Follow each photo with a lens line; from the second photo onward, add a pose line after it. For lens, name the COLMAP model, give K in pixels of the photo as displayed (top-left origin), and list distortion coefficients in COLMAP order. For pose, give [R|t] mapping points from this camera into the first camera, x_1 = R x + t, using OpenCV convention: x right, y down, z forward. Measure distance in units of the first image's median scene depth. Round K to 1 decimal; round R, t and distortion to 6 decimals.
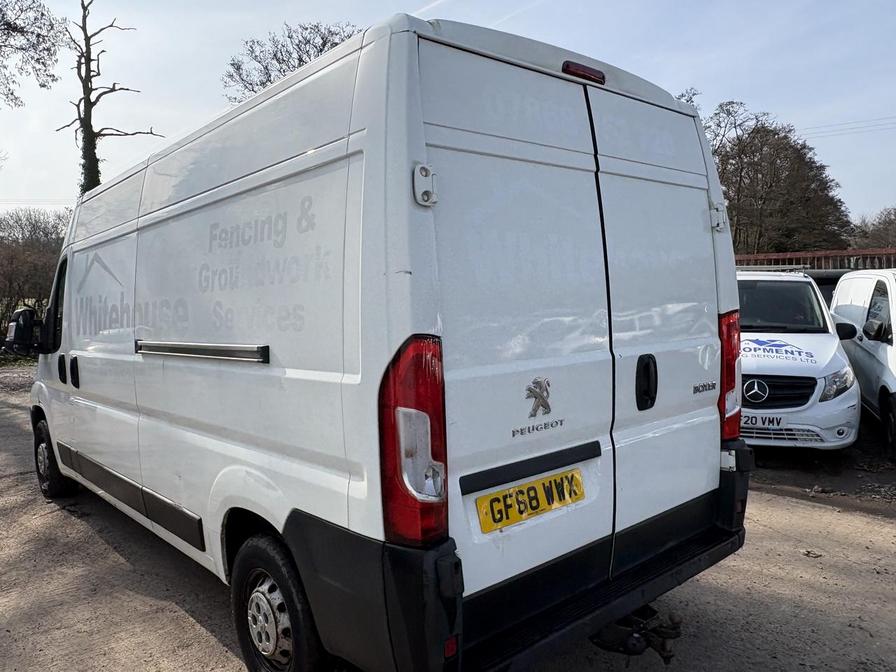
lens RADIAL K [[678.8, 0, 450.9], [0, 678.8, 333.2], [0, 0, 1]] dist [-0.000977, -0.000591]
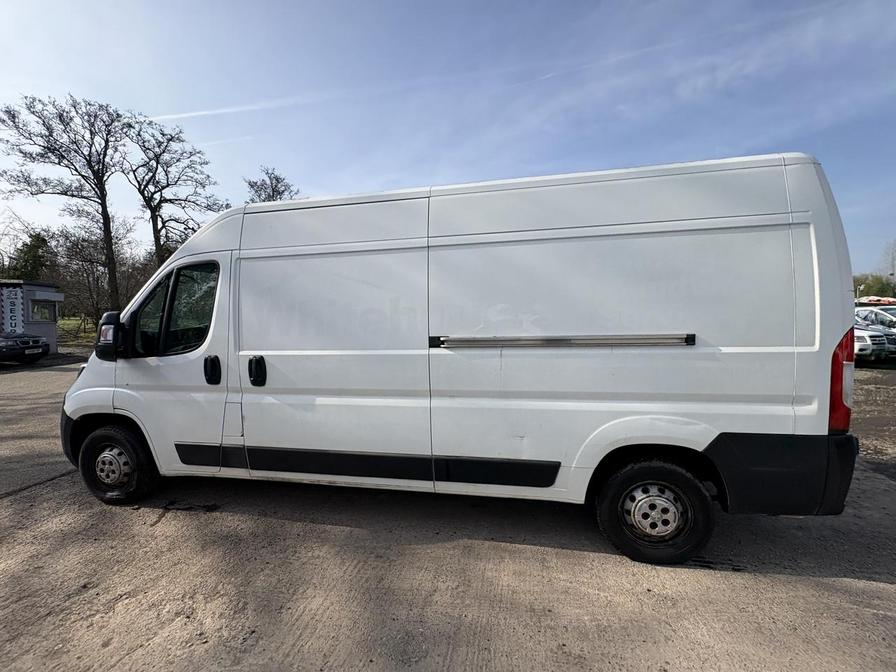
lens RADIAL K [[356.3, 0, 446.5], [0, 356.3, 334.8], [0, 0, 1]] dist [0.006041, -0.000503]
pose [[0.792389, -0.009697, 0.609939, -1.166798], [0.015956, 0.999861, -0.004833, 0.014711], [-0.609808, 0.013562, 0.792433, 0.656935]]
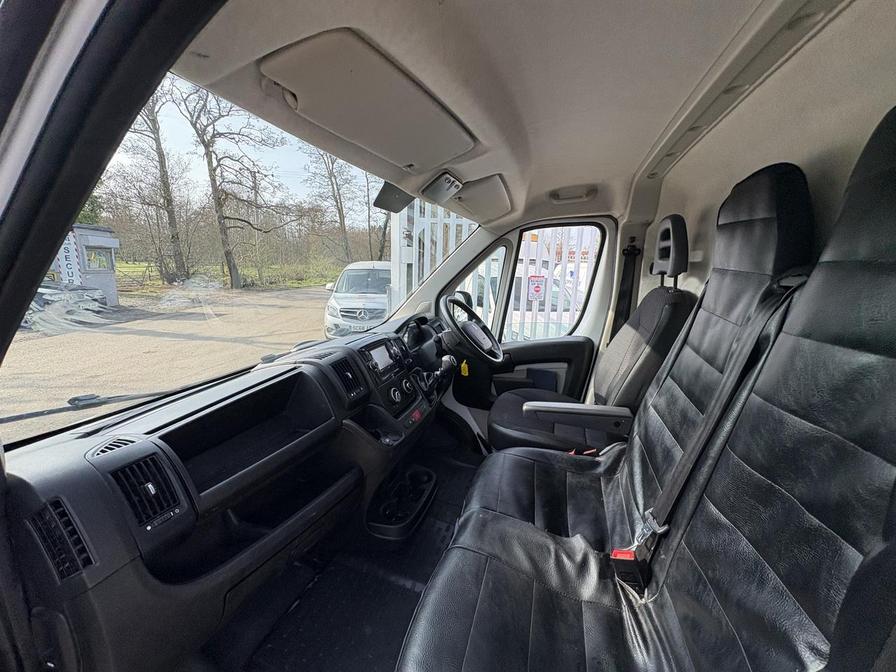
lens RADIAL K [[356.1, 0, 447.7], [0, 356.1, 333.0], [0, 0, 1]] dist [-0.000822, 0.000492]
pose [[0.859838, -0.057188, 0.507355, -1.133198], [-0.010169, 0.991592, 0.129004, -0.130930], [-0.510466, -0.116082, 0.852026, 1.925847]]
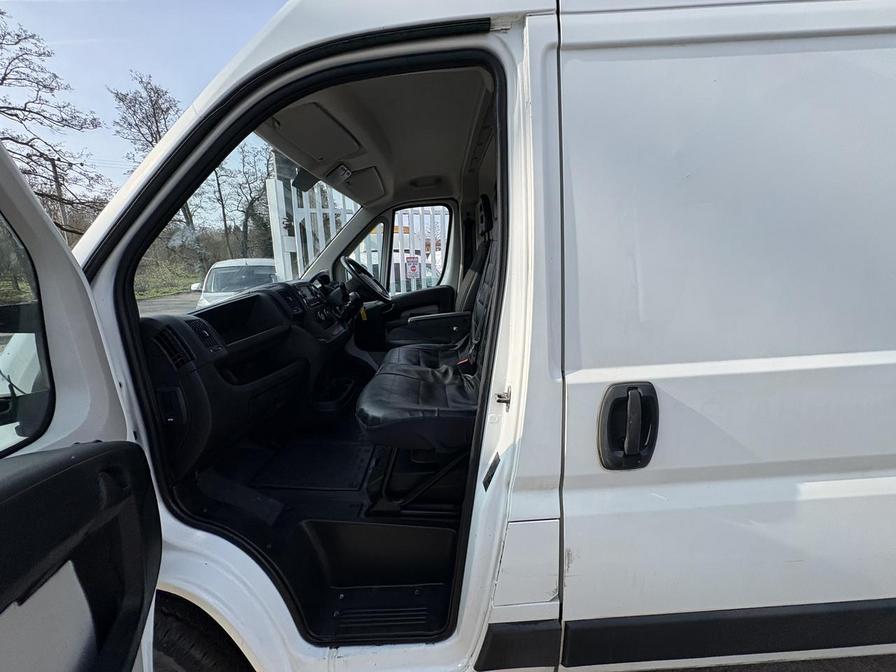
lens RADIAL K [[356.1, 0, 447.7], [0, 356.1, 333.0], [0, 0, 1]] dist [-0.000822, 0.000492]
pose [[0.645835, -0.149553, 0.748686, -1.318889], [0.061713, 0.987644, 0.144050, -0.041032], [-0.760978, -0.046829, 0.647085, 1.721610]]
